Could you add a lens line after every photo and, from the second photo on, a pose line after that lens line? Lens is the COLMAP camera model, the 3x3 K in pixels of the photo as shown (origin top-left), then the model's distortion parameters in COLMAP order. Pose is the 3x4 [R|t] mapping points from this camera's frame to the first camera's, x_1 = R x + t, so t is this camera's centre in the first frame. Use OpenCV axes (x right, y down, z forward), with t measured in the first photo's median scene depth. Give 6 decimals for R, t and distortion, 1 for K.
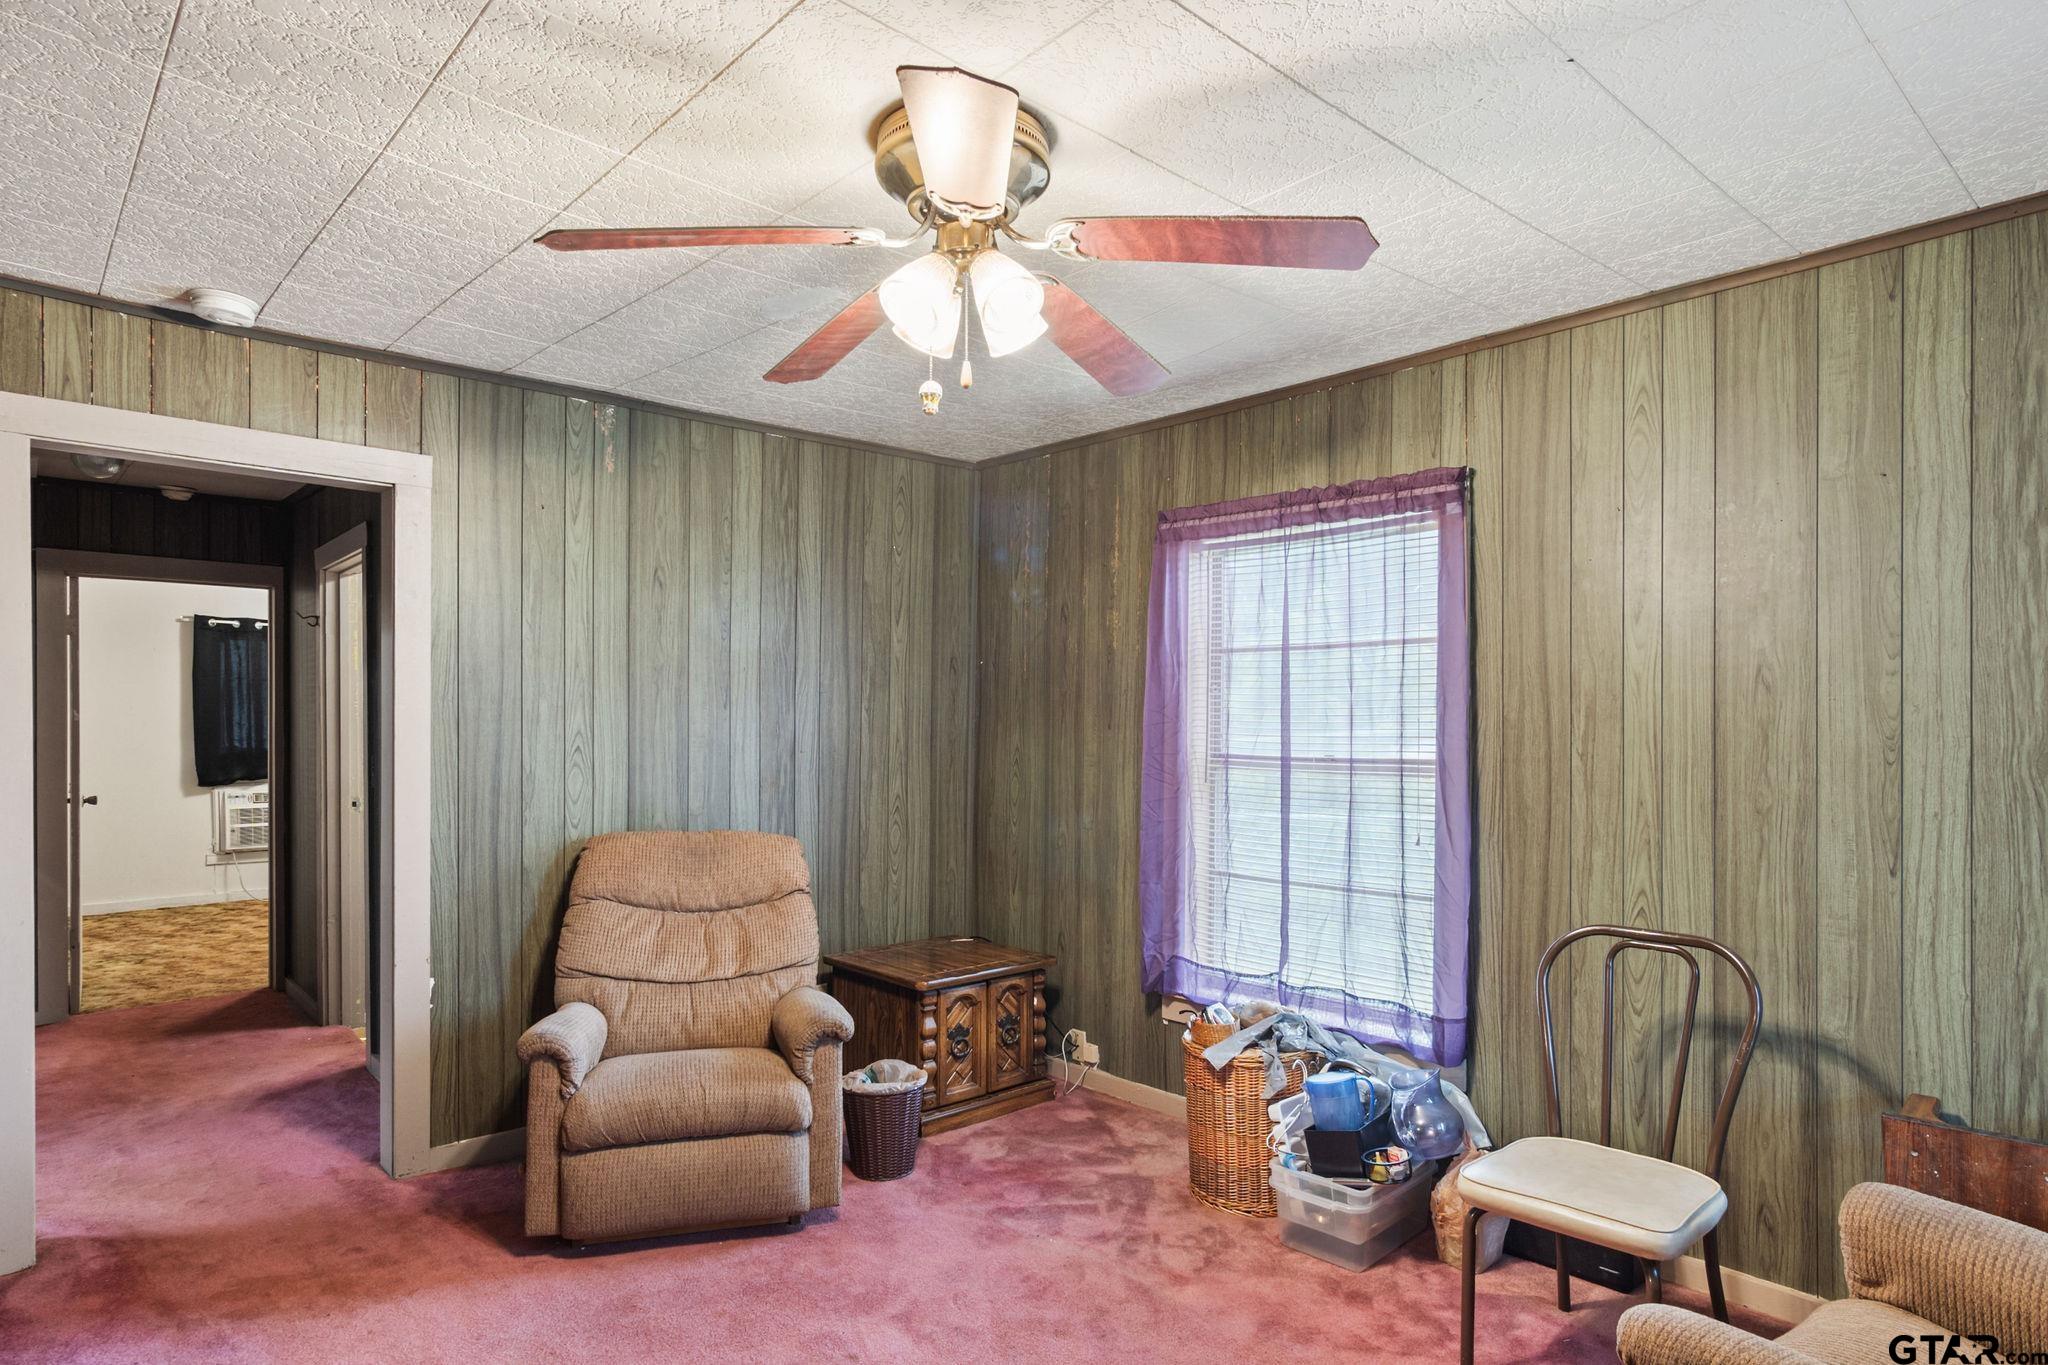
lens RADIAL K [[1153.9, 0, 1024.0], [0, 1153.9, 682.5], [0, 0, 1]] dist [0.003023, 0.001036]
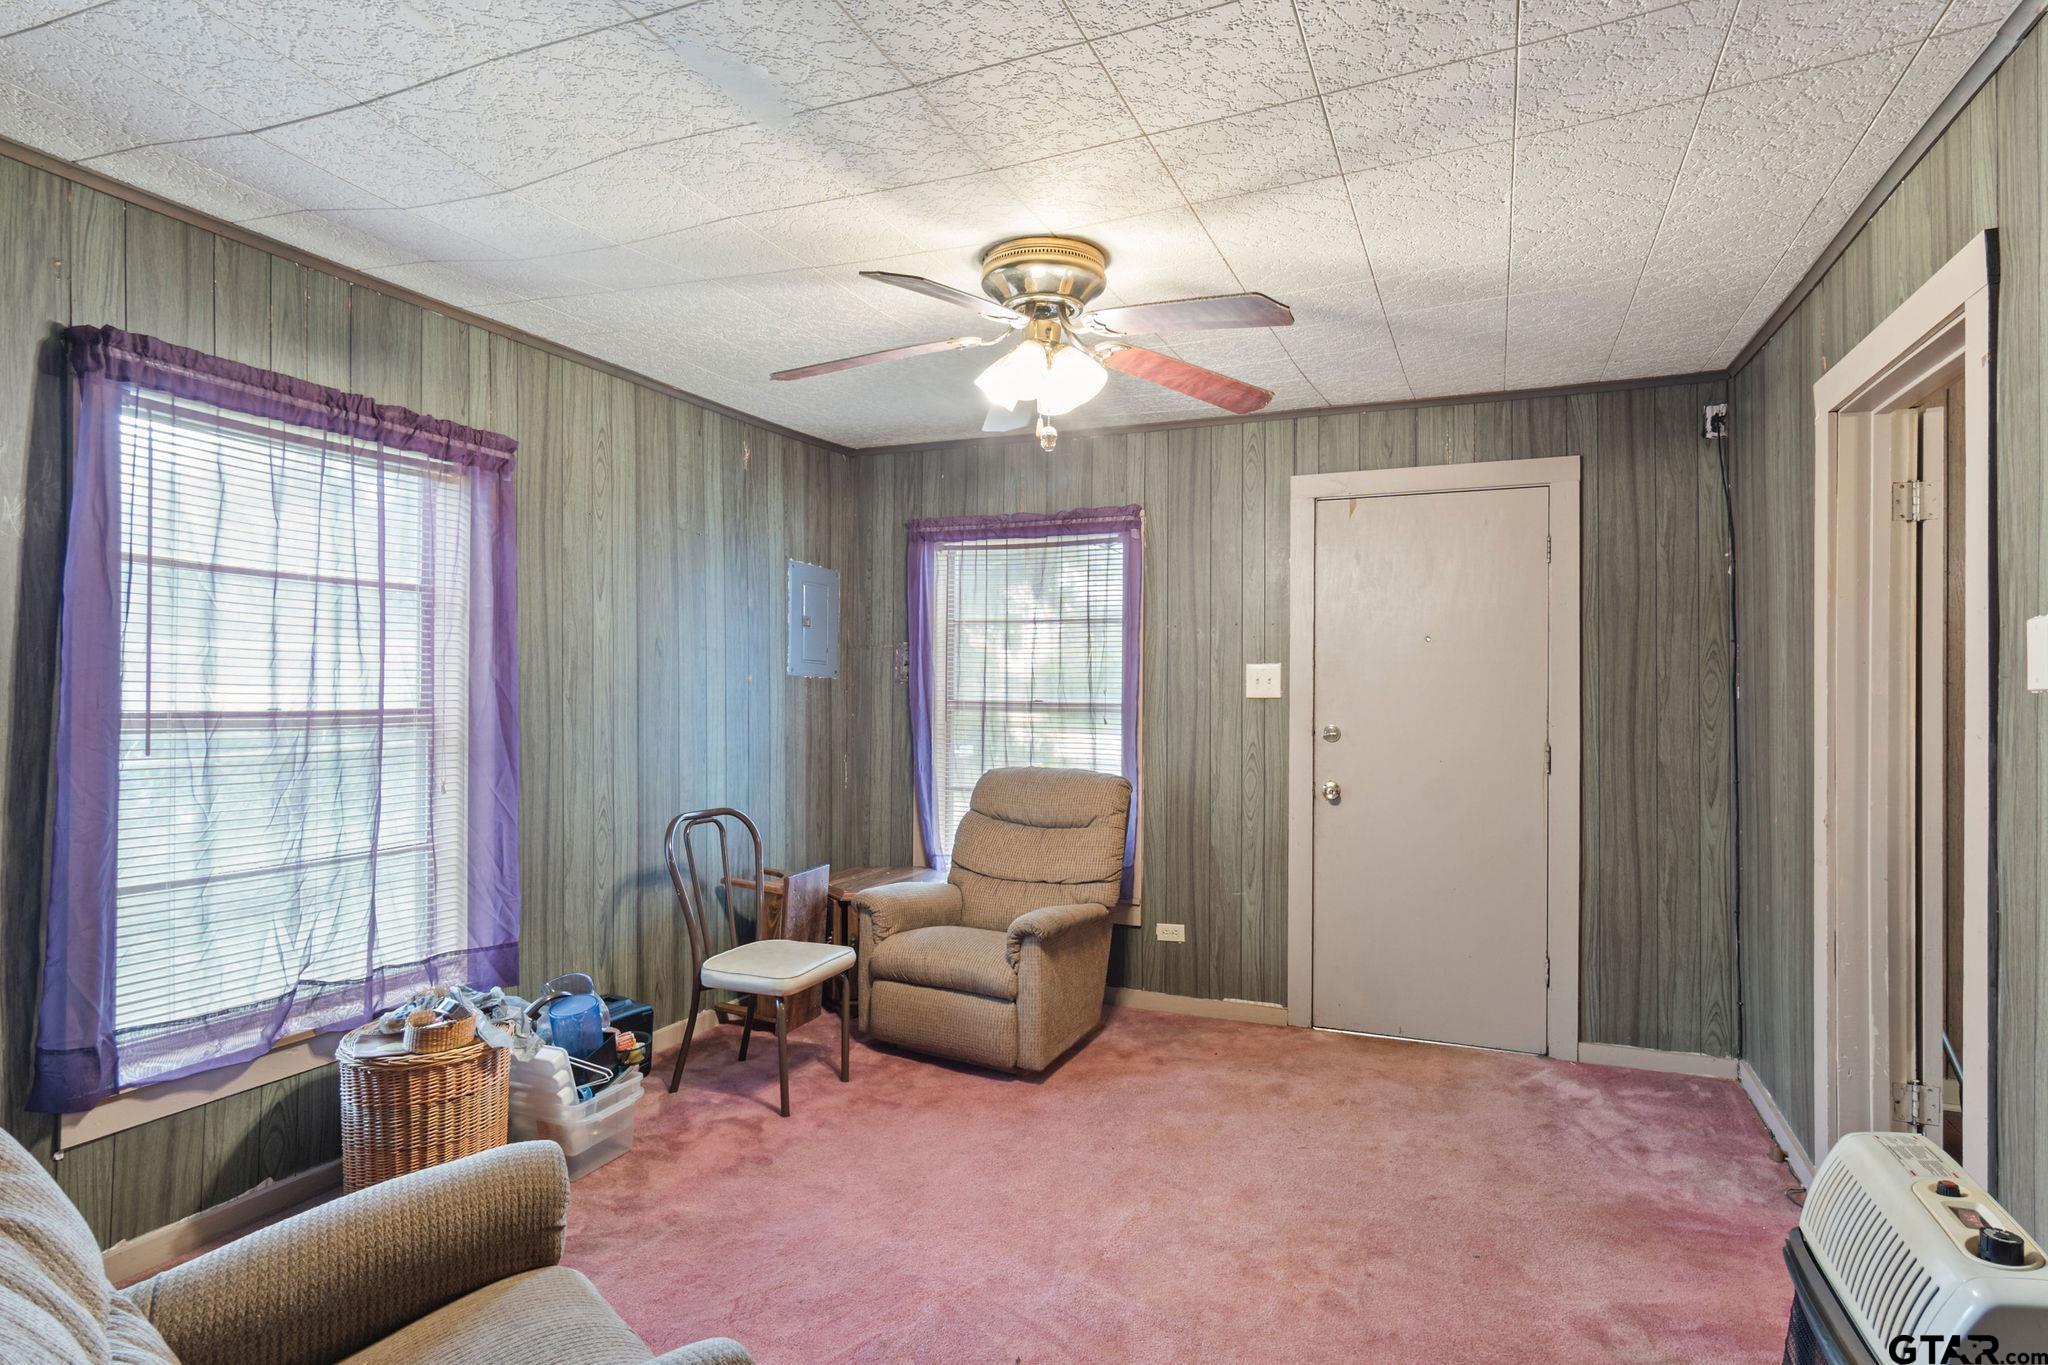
lens RADIAL K [[1153.9, 0, 1024.0], [0, 1153.9, 682.5], [0, 0, 1]] dist [0.003023, 0.001036]
pose [[-0.438756, -0.000095, 0.898606, -0.823340], [-0.036575, 0.999173, -0.017753, 0.045287], [-0.897862, -0.040656, -0.438397, 1.032441]]
